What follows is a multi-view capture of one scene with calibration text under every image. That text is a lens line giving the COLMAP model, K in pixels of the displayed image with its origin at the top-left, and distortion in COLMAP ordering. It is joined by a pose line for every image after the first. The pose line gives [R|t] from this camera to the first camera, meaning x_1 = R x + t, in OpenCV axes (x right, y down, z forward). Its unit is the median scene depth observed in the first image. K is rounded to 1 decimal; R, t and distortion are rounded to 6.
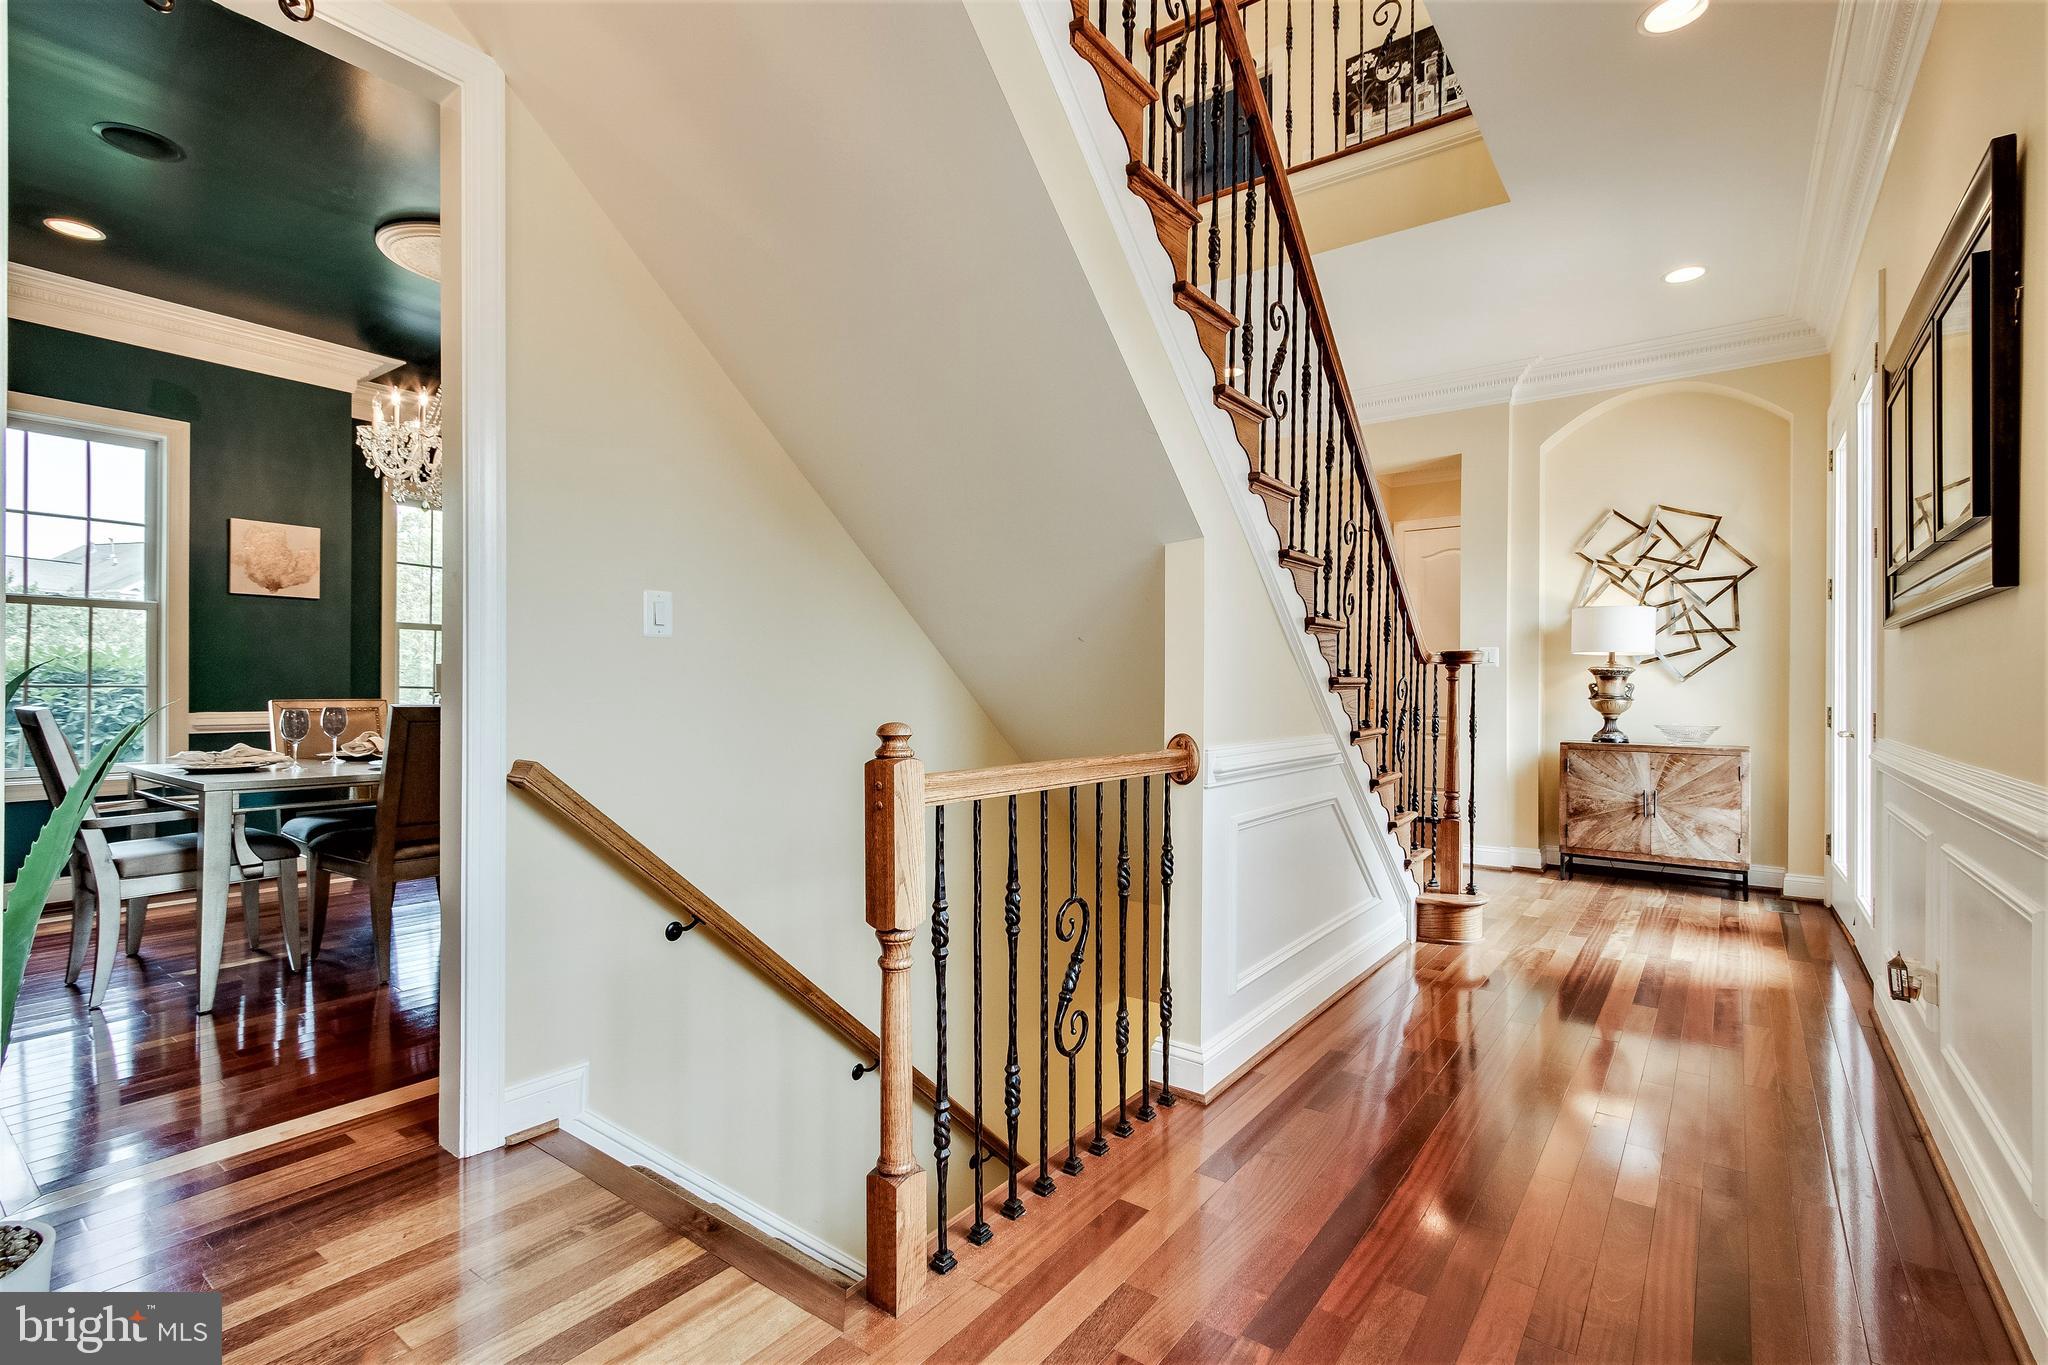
lens RADIAL K [[950.5, 0, 1014.2], [0, 950.5, 693.4], [0, 0, 1]] dist [-0.024030, 0.017817]
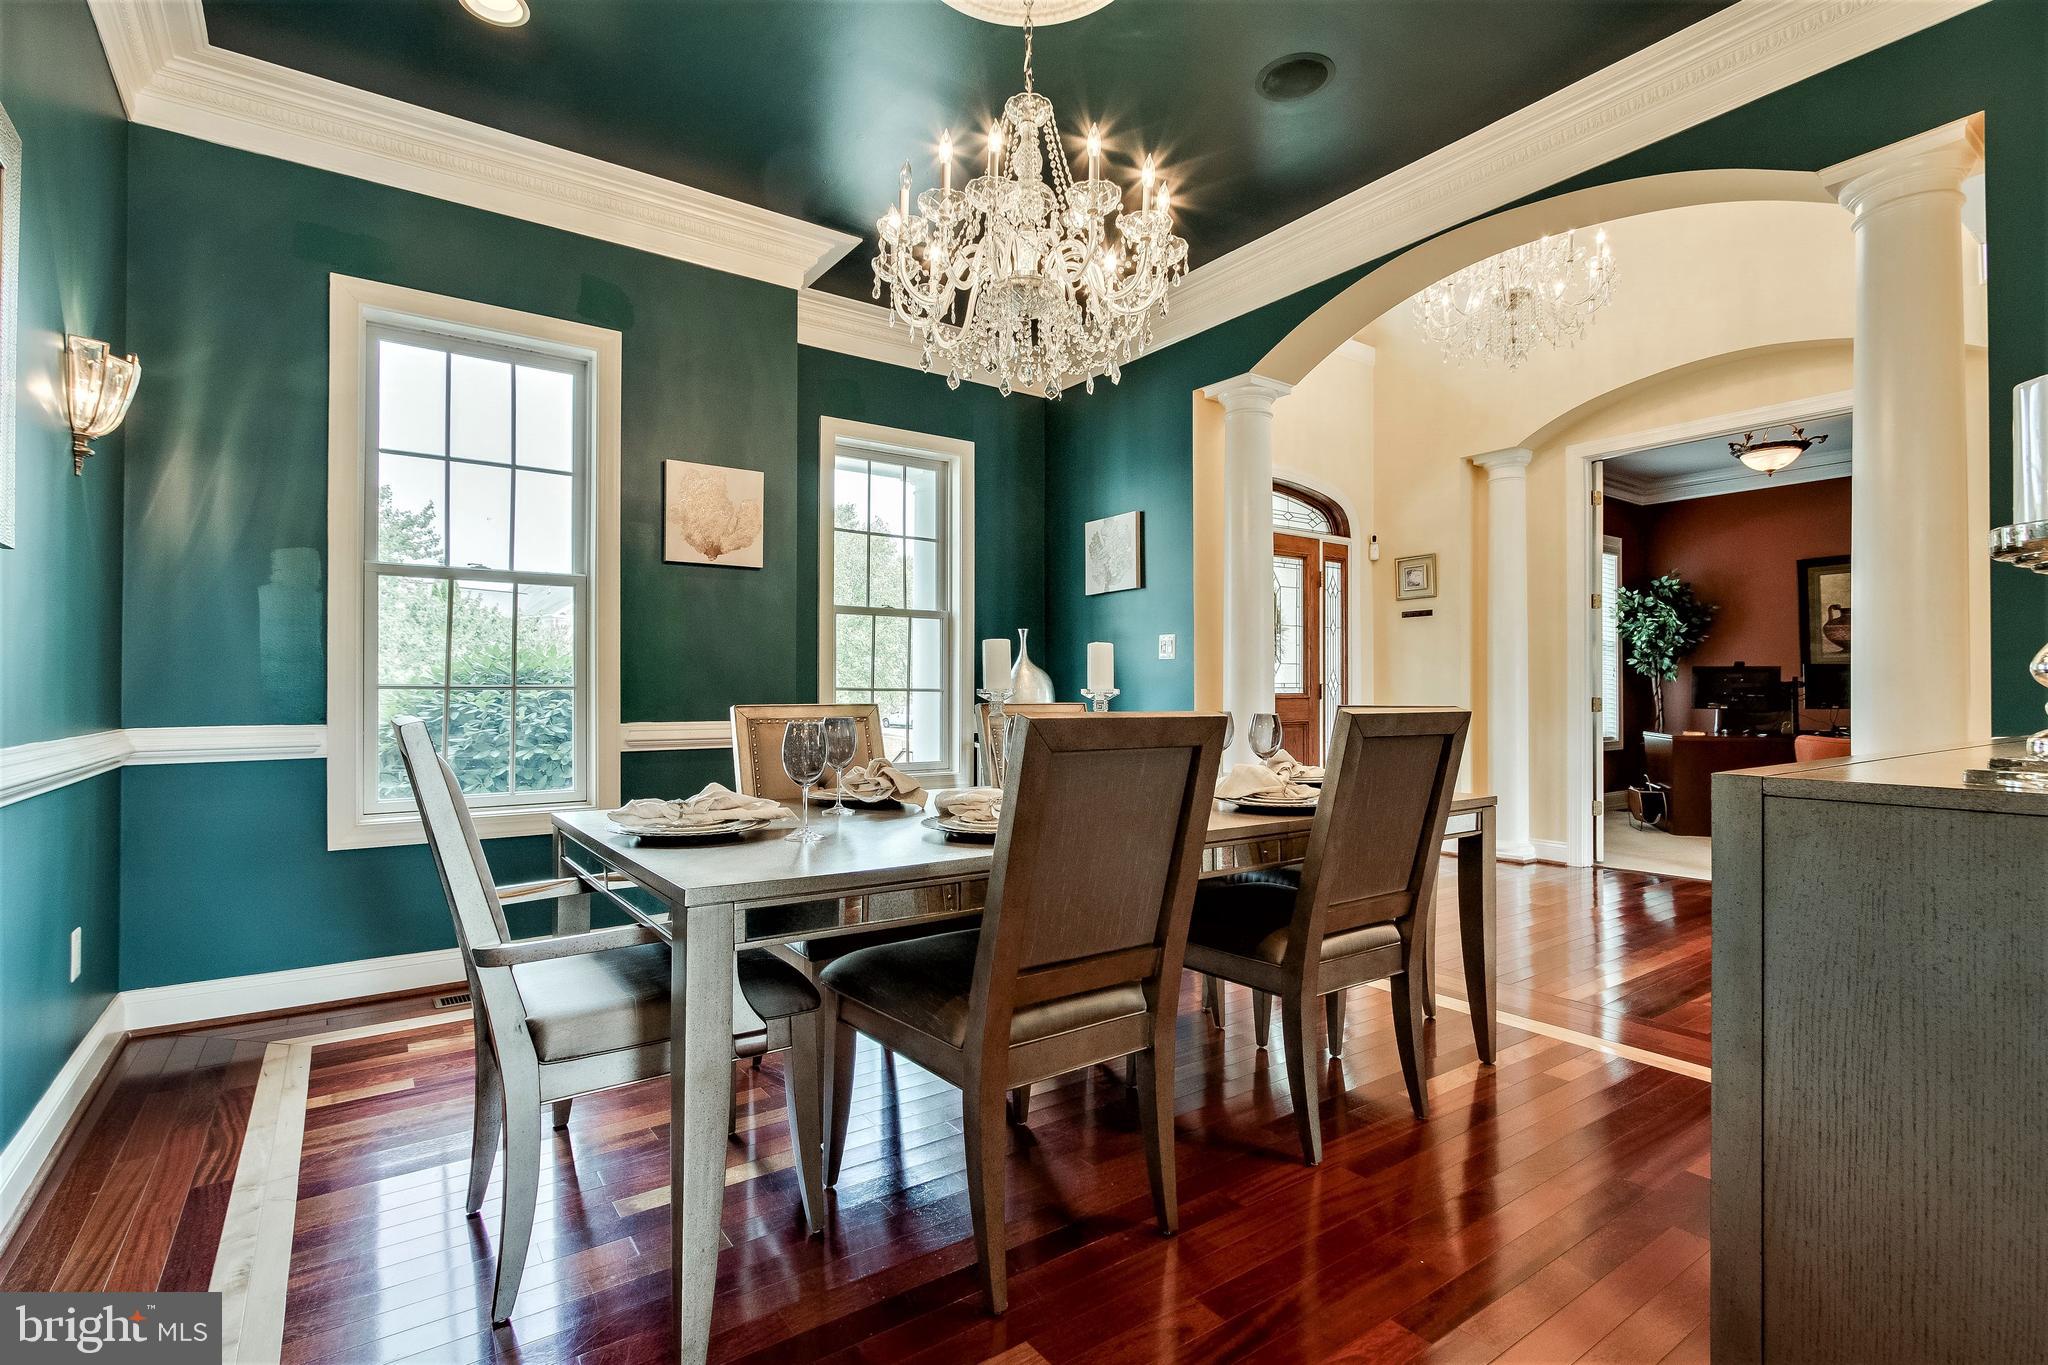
lens RADIAL K [[950.5, 0, 1014.2], [0, 950.5, 693.4], [0, 0, 1]] dist [-0.024030, 0.017817]
pose [[0.953714, -0.007963, -0.300609, -0.356828], [0.006948, 0.999966, -0.004447, 0.002605], [0.300634, 0.002152, 0.953737, 0.383411]]
